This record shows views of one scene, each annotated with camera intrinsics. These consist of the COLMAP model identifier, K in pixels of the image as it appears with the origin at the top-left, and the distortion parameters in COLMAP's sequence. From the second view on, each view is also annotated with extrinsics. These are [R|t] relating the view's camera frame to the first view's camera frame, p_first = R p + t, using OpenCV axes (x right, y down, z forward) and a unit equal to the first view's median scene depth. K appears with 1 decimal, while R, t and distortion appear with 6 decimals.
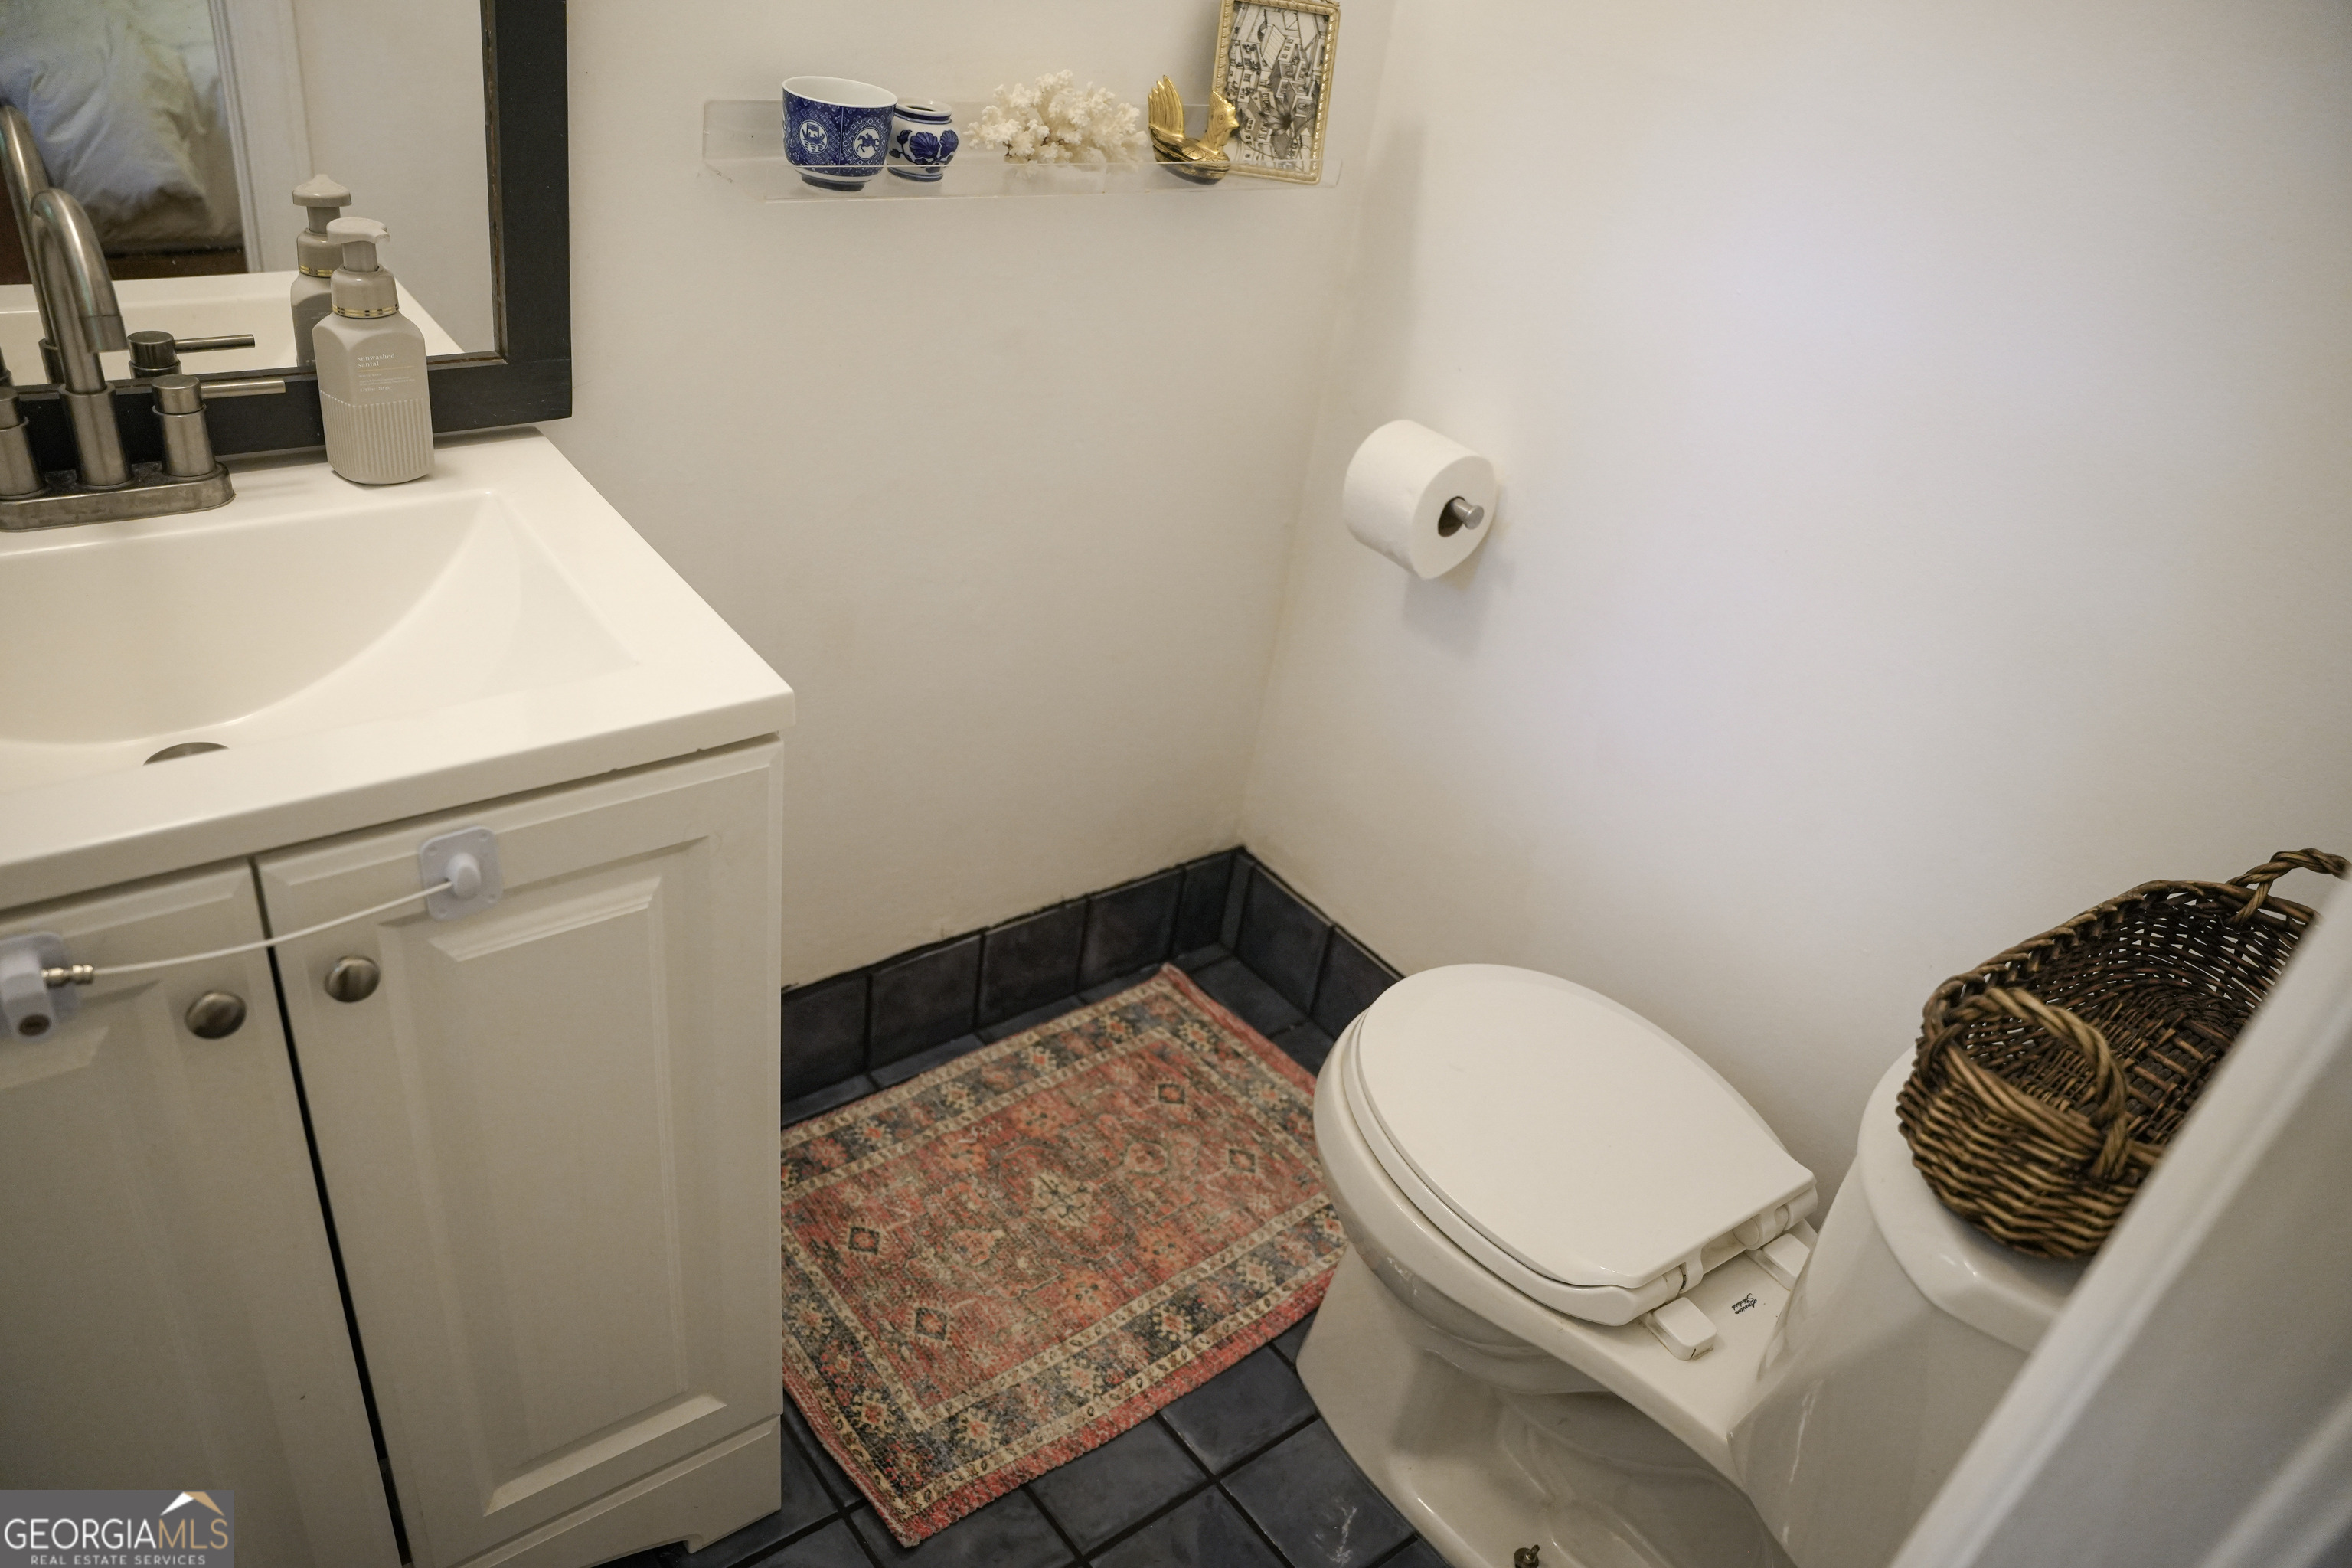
lens RADIAL K [[1625.1, 0, 1183.3], [0, 1625.1, 798.7], [0, 0, 1]] dist [-0.170572, 0.122439]
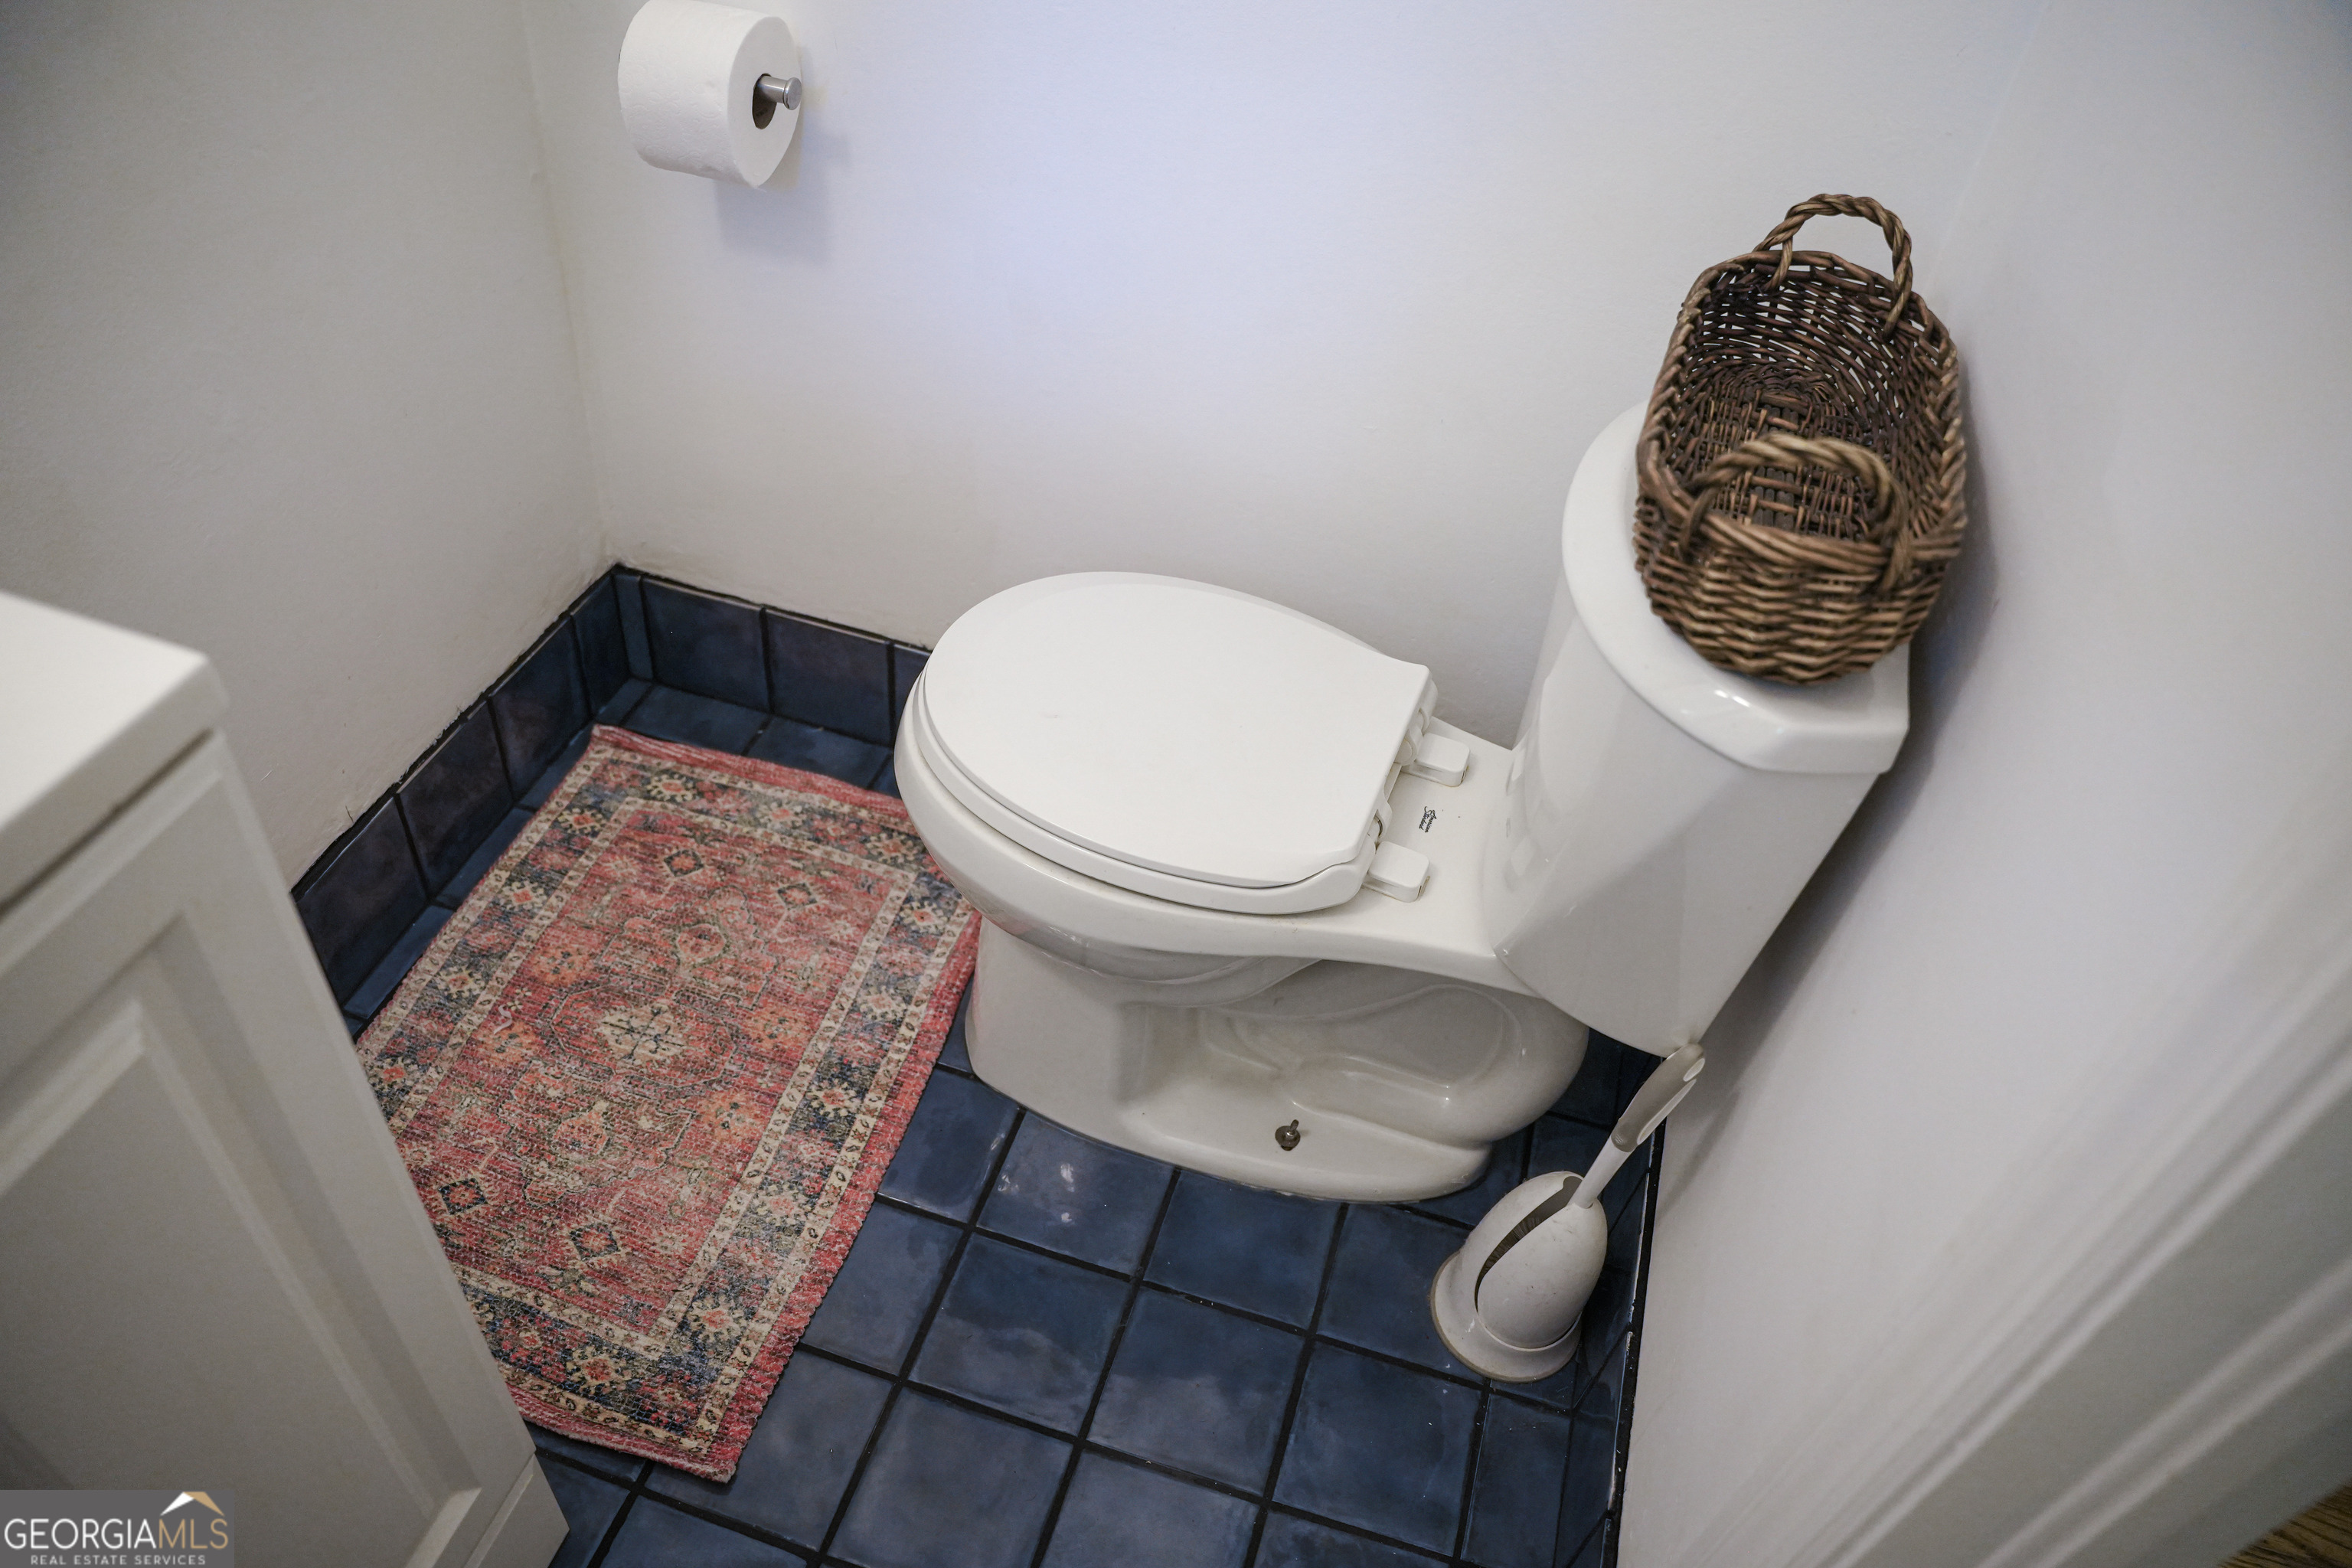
lens RADIAL K [[1625.1, 0, 1183.3], [0, 1625.1, 798.7], [0, 0, 1]] dist [-0.170572, 0.122439]
pose [[0.821873, -0.434647, 0.368250, -0.103668], [0.319210, 0.886782, 0.334248, -0.058408], [-0.471837, -0.157160, 0.867566, 0.155015]]
